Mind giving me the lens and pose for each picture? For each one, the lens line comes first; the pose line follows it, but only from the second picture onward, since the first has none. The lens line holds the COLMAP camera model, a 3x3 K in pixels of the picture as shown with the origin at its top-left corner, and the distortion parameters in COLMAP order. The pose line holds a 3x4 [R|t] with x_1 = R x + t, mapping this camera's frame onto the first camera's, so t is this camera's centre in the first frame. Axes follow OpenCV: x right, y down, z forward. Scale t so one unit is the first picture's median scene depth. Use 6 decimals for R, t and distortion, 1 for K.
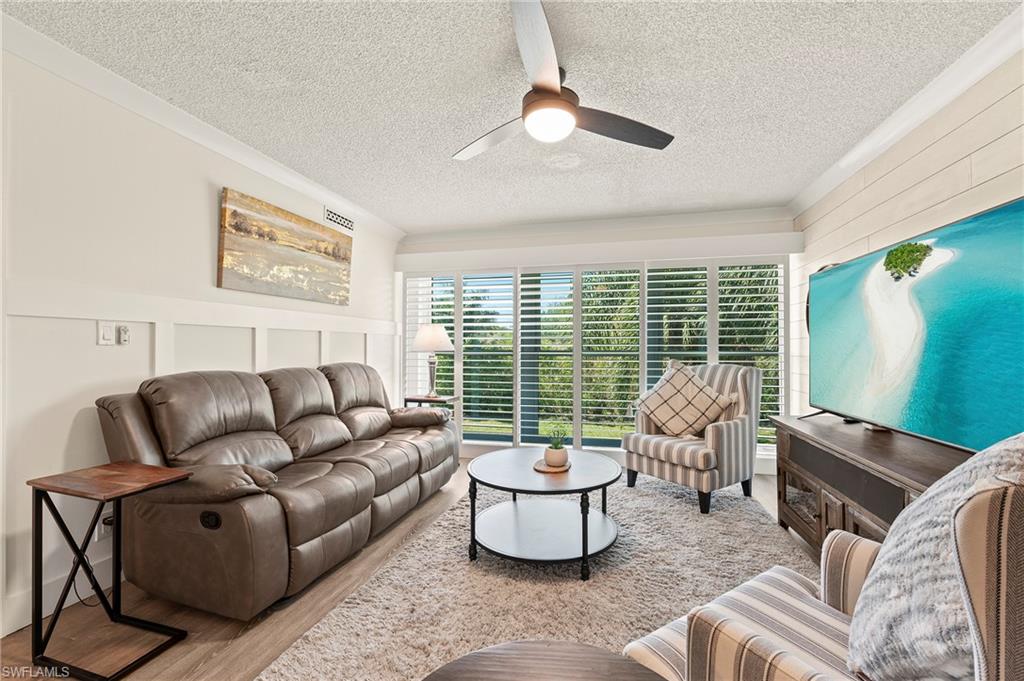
lens RADIAL K [[423.9, 0, 512.0], [0, 423.9, 340.5], [0, 0, 1]] dist [-0.001350, -0.000054]
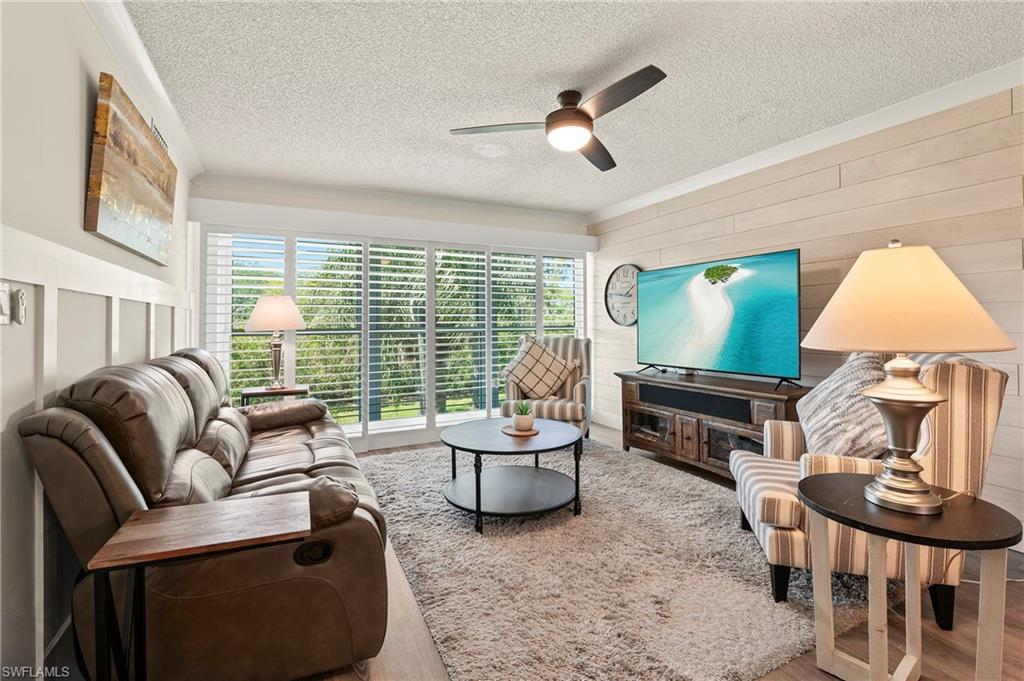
lens RADIAL K [[459.0, 0, 513.4], [0, 459.0, 318.8], [0, 0, 1]] dist [-0.049119, 0.000195]
pose [[0.754705, 0.000364, 0.656064, -0.636543], [-0.001629, 0.999998, 0.001319, 0.001998], [-0.656062, -0.002064, 0.754704, 0.109973]]
